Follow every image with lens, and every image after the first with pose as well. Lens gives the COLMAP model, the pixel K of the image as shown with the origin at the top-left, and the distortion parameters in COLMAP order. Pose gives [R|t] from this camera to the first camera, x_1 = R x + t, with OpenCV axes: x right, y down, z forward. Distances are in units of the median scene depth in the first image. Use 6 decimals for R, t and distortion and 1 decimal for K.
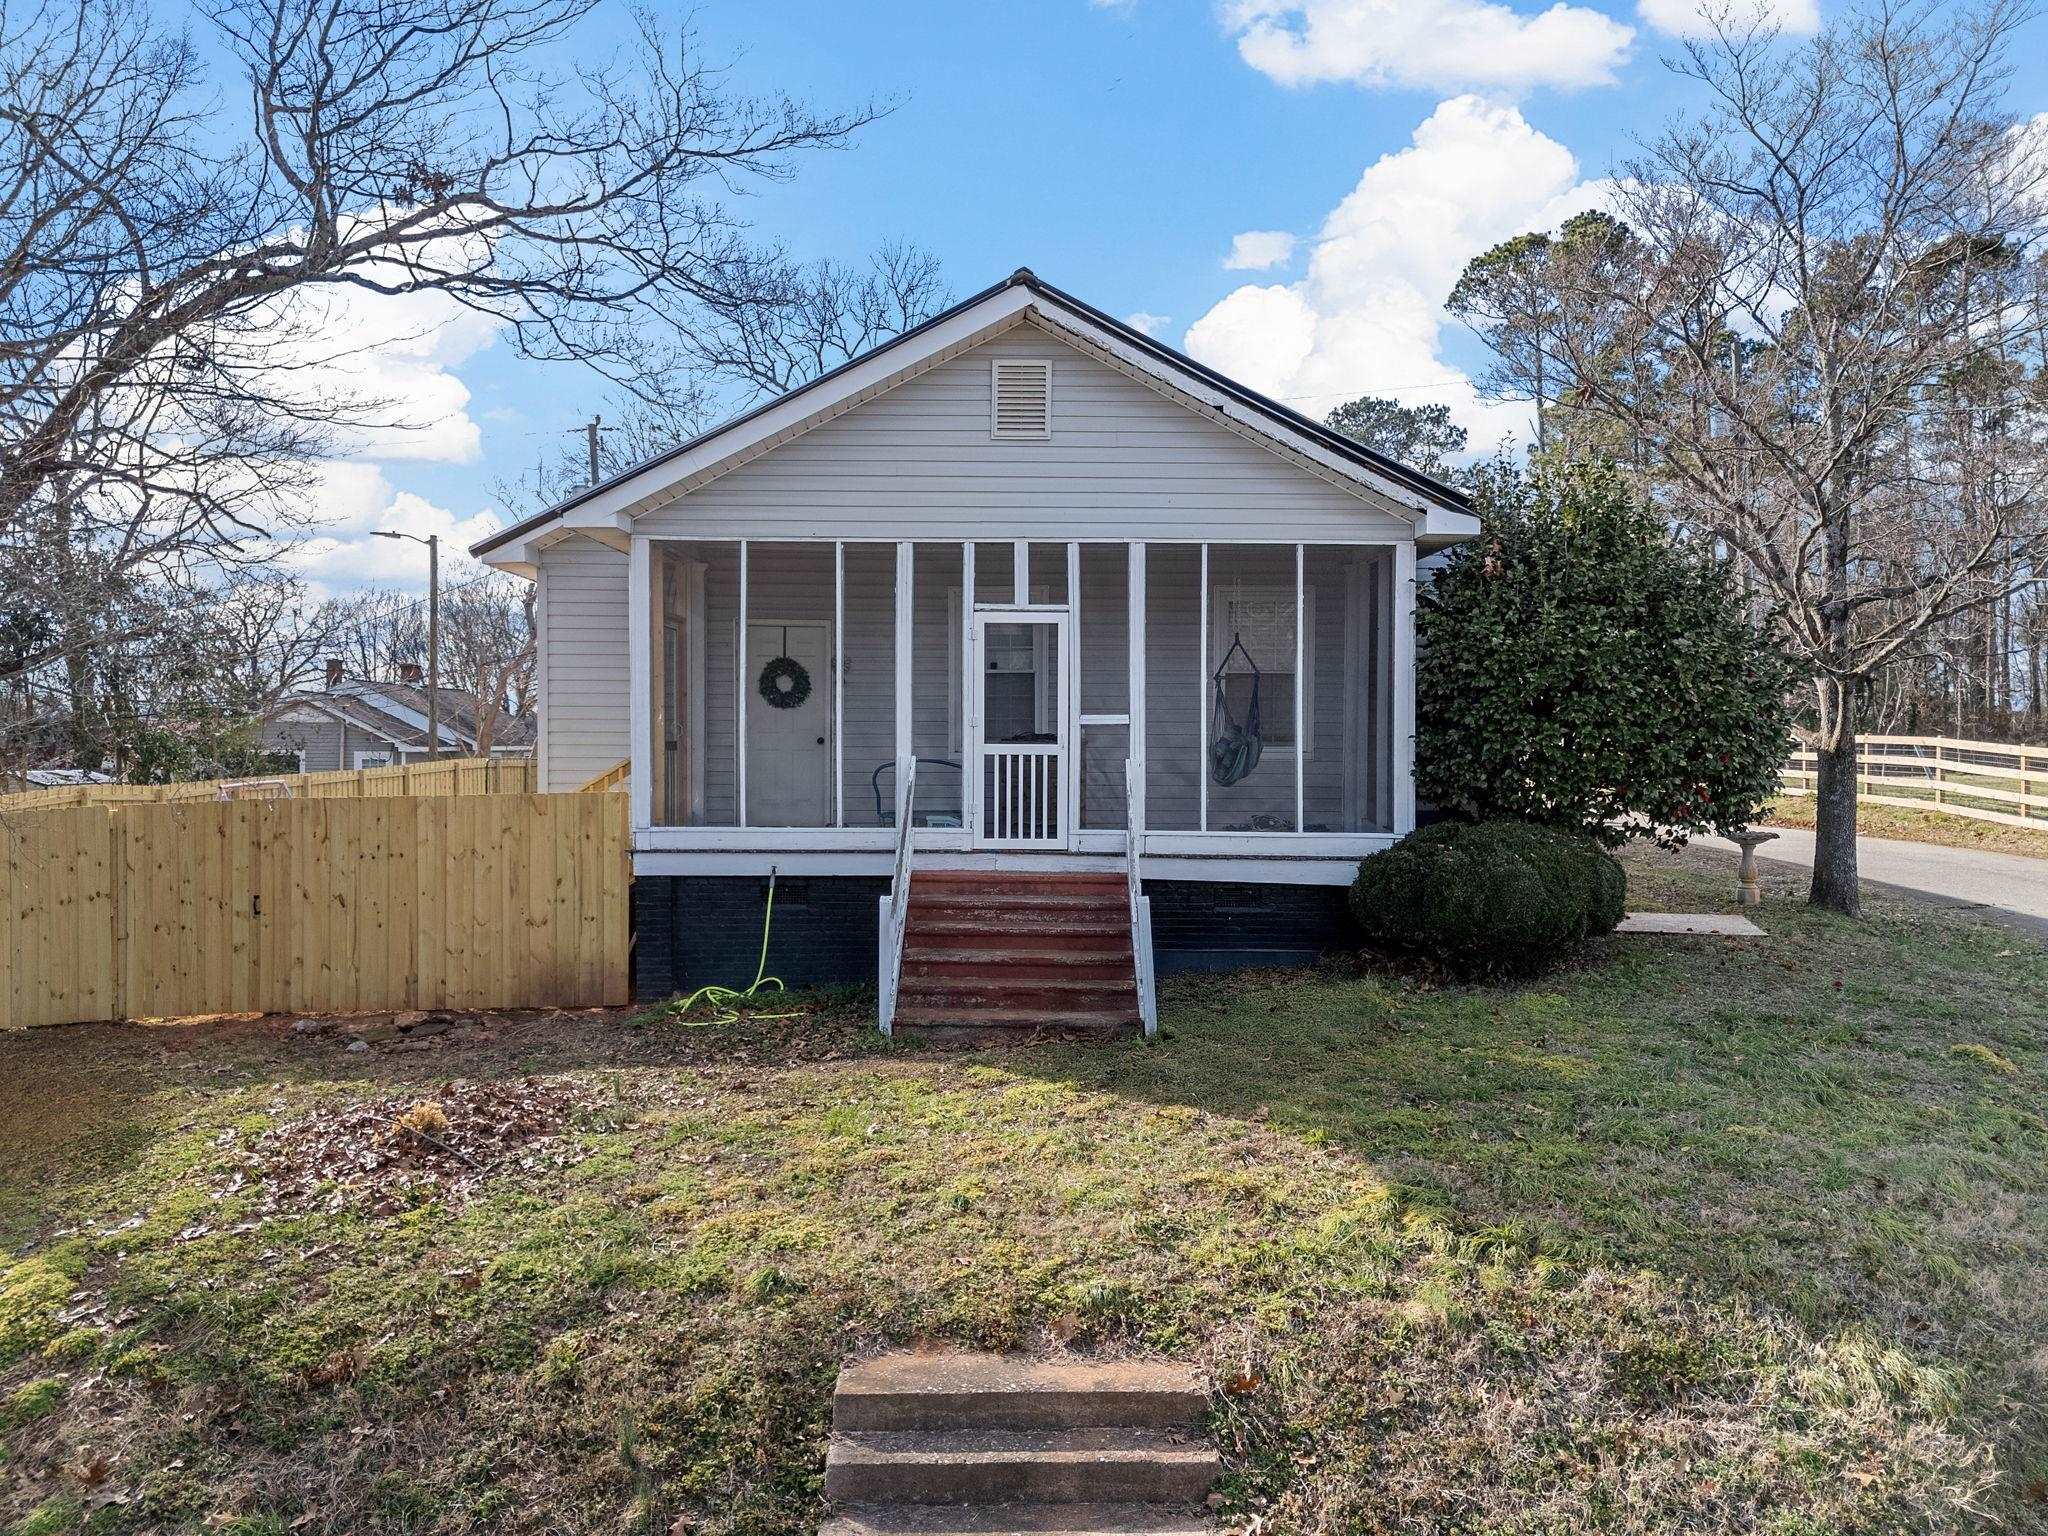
lens RADIAL K [[1519.8, 0, 1027.3], [0, 1519.8, 765.0], [0, 0, 1]] dist [0.065394, -0.056451]
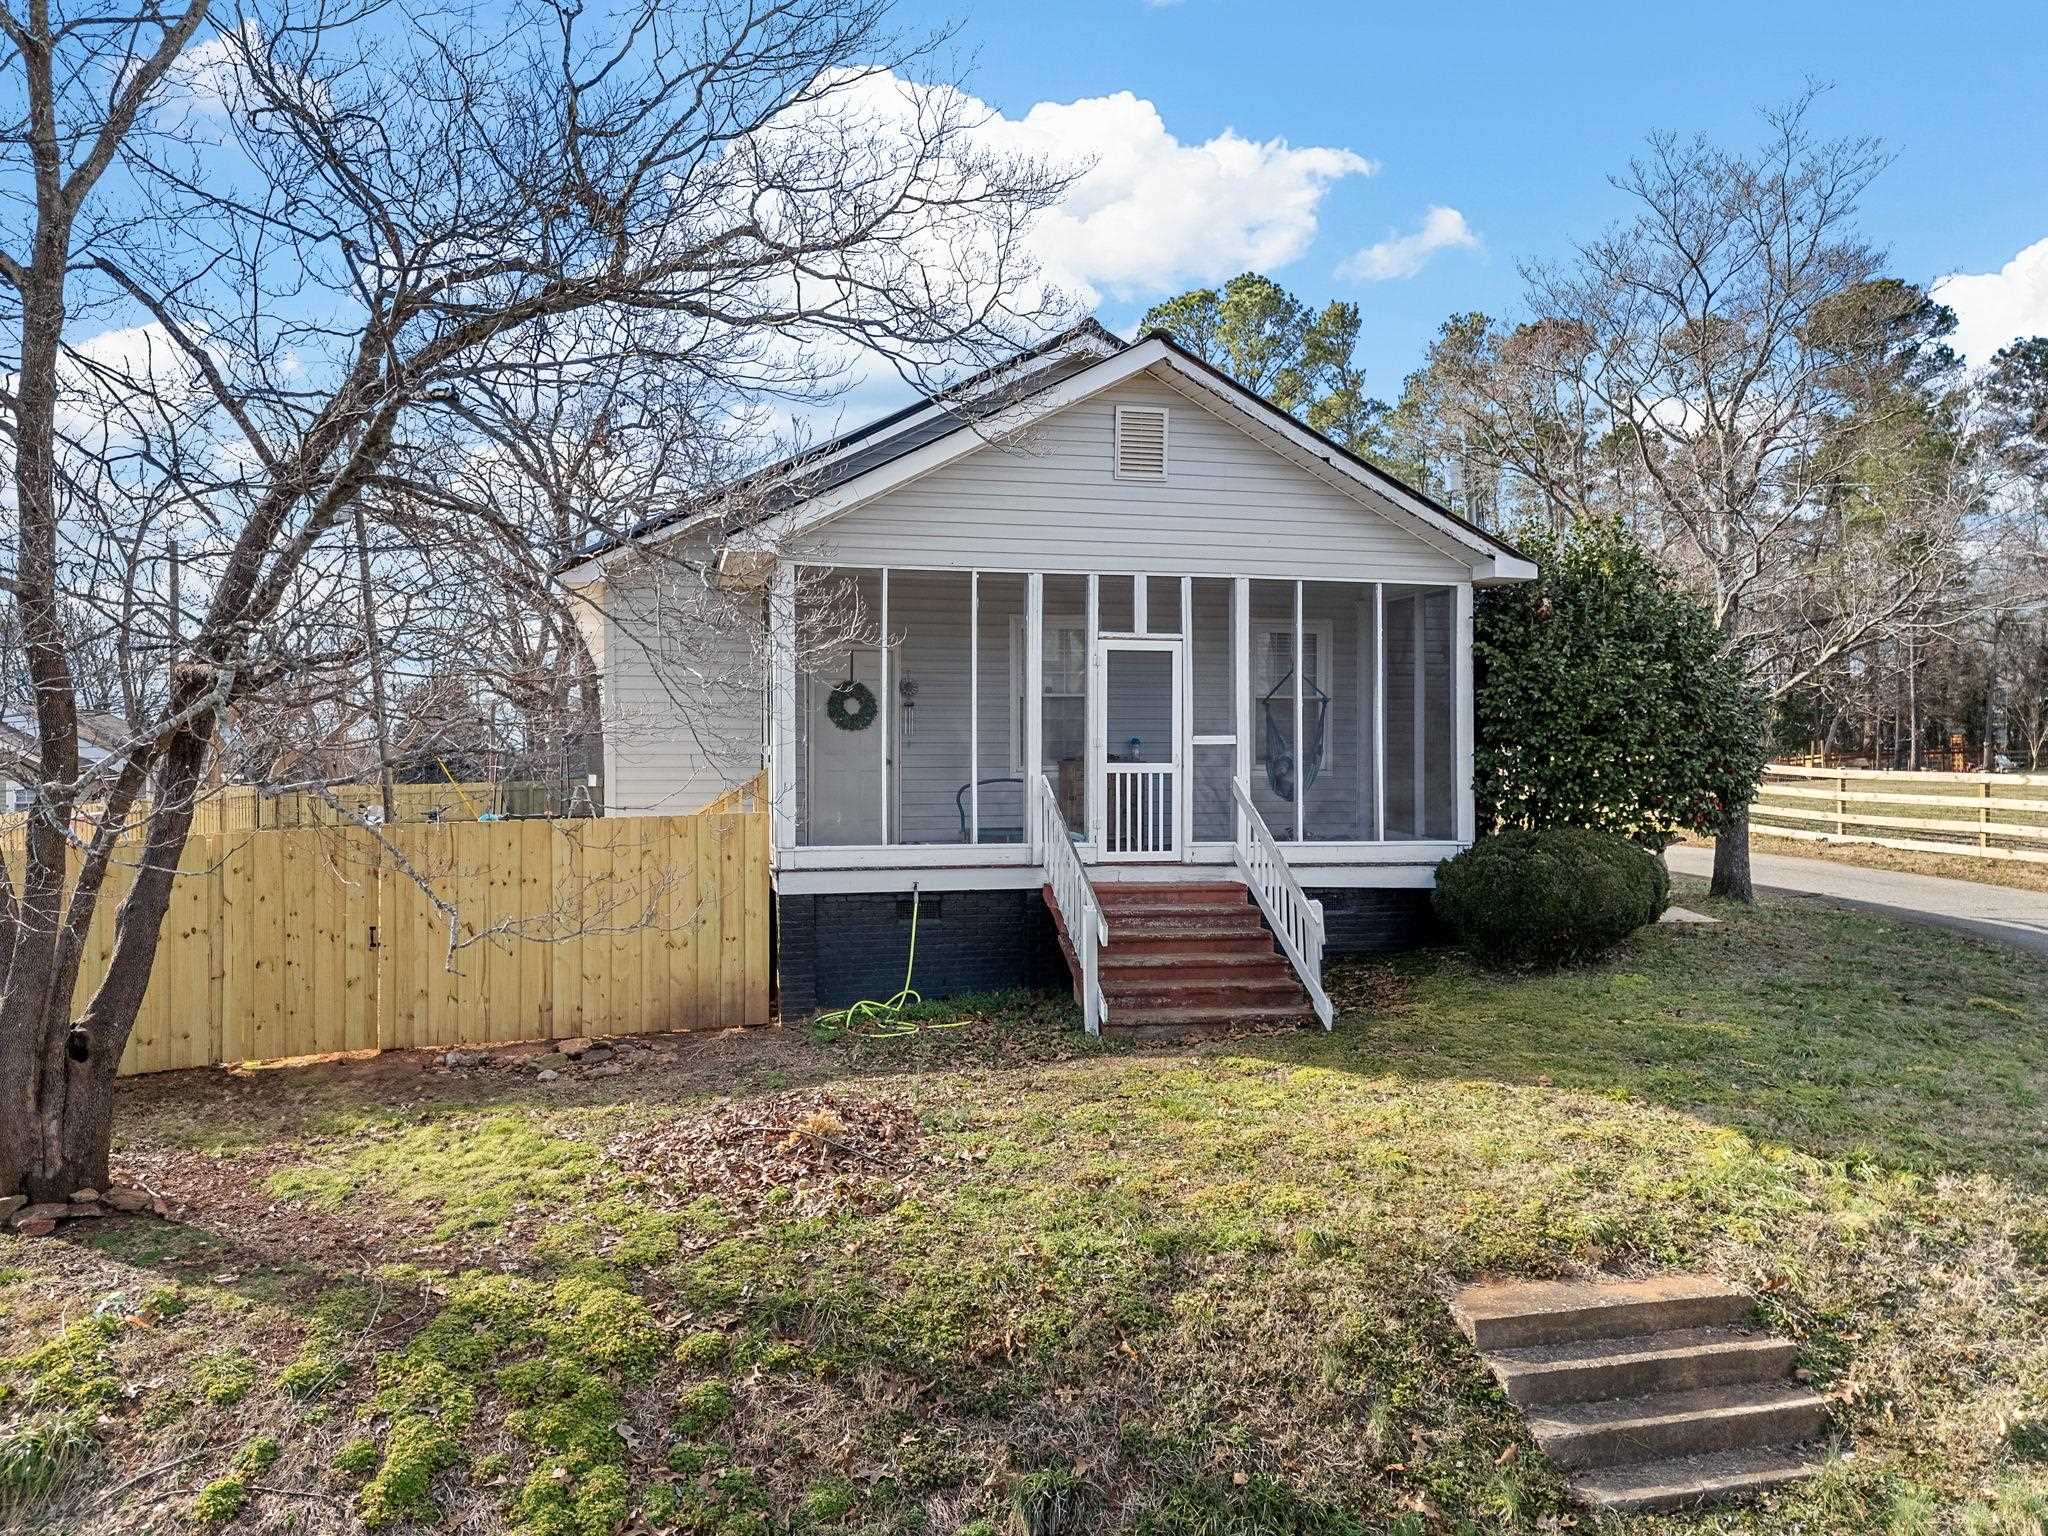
lens RADIAL K [[1519.8, 0, 1040.5], [0, 1519.8, 764.1], [0, 0, 1]] dist [0.065394, -0.056451]
pose [[0.970640, -0.005259, 0.240481, -0.331316], [0.009264, 0.999837, -0.015525, 0.002931], [-0.240360, 0.017297, 0.970530, -0.023295]]
